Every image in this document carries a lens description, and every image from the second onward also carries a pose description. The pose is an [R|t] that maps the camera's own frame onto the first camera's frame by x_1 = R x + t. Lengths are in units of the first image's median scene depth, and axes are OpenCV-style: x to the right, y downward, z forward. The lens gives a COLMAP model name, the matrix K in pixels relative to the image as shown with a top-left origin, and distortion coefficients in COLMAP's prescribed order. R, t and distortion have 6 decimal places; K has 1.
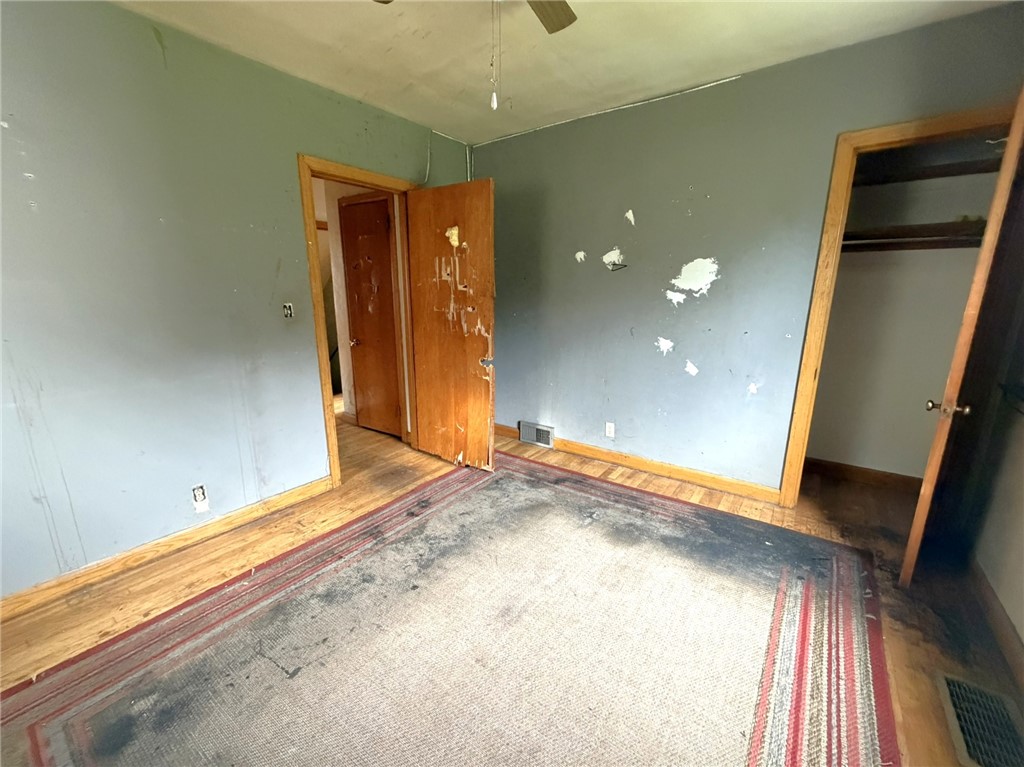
lens RADIAL K [[407.5, 0, 510.7], [0, 407.5, 379.9], [0, 0, 1]] dist [-0.003997, 0.000888]
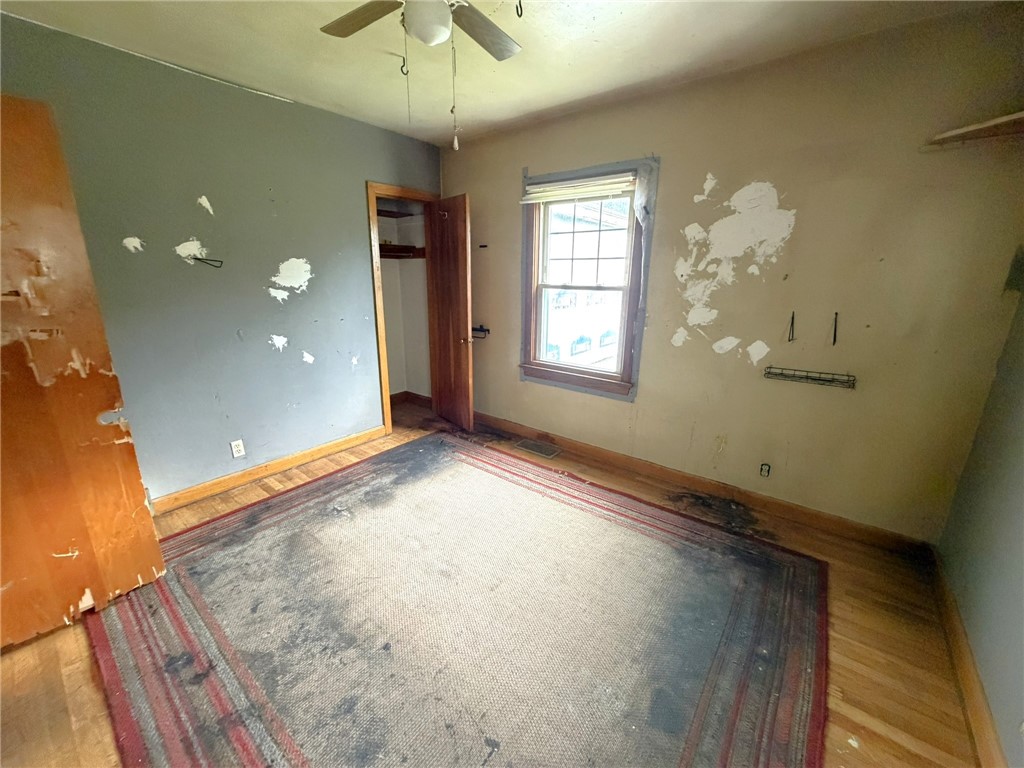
lens RADIAL K [[407.5, 0, 492.1], [0, 407.5, 381.2], [0, 0, 1]] dist [-0.003997, 0.000888]
pose [[0.084757, -0.252699, 0.963825, -0.624832], [0.217001, 0.948769, 0.229669, -0.117680], [-0.972485, 0.189685, 0.135251, 0.388769]]
